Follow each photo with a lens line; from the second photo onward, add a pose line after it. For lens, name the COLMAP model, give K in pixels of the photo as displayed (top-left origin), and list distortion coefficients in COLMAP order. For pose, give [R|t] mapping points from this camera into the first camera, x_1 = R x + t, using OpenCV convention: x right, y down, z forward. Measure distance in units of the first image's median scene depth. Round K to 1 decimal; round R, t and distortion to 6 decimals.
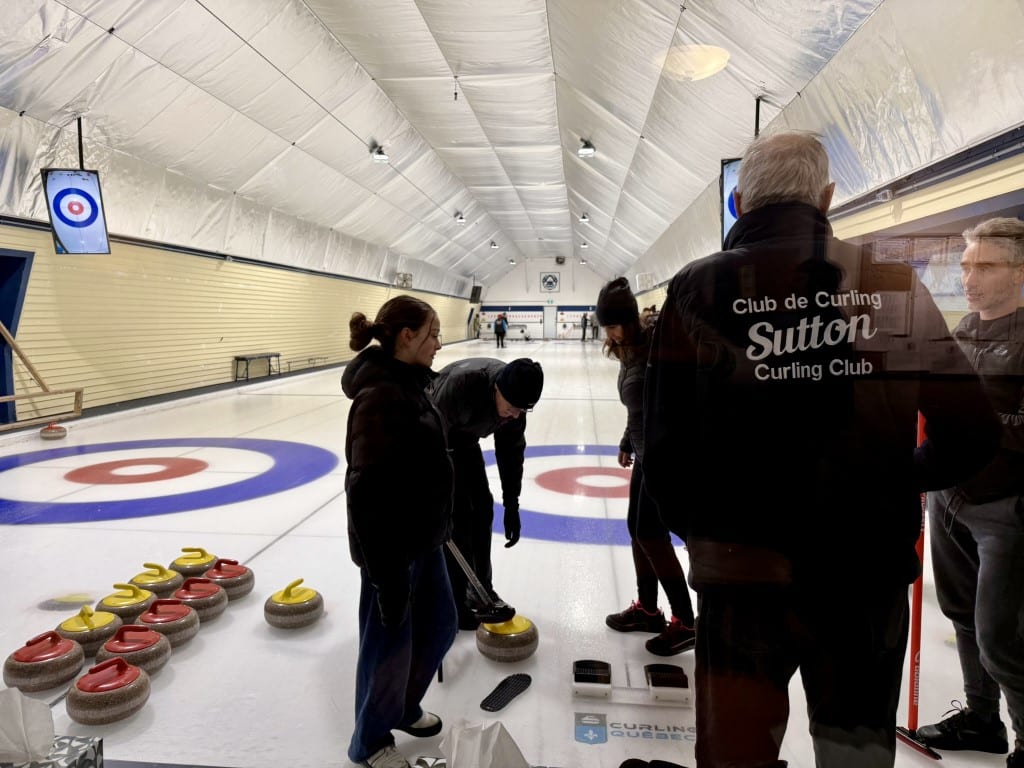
lens RADIAL K [[731.0, 0, 512.0], [0, 731.0, 384.0], [0, 0, 1]] dist [-0.000438, 0.001767]
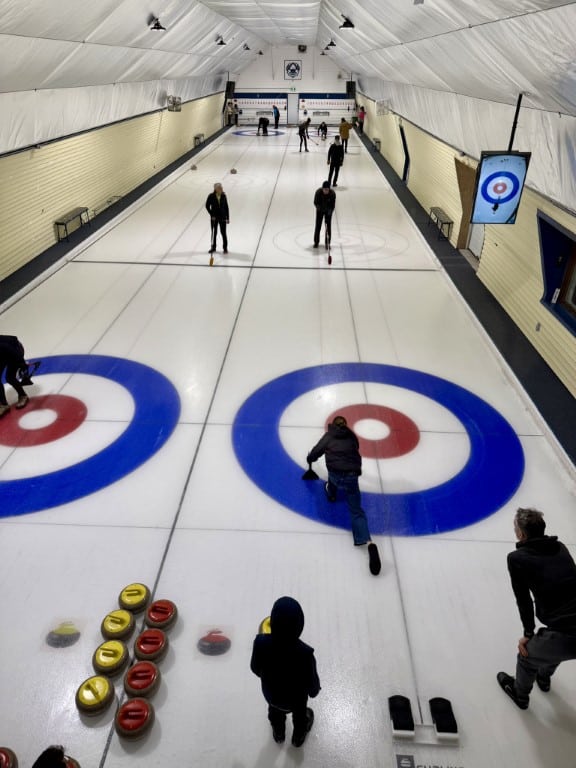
lens RADIAL K [[541.4, 0, 288.0], [0, 541.4, 384.0], [0, 0, 1]] dist [0.054387, -0.079517]
pose [[0.998266, -0.023264, 0.054073, -0.073357], [-0.001922, 0.905220, 0.424939, -0.301397], [-0.058834, -0.424306, 0.903605, 0.056056]]
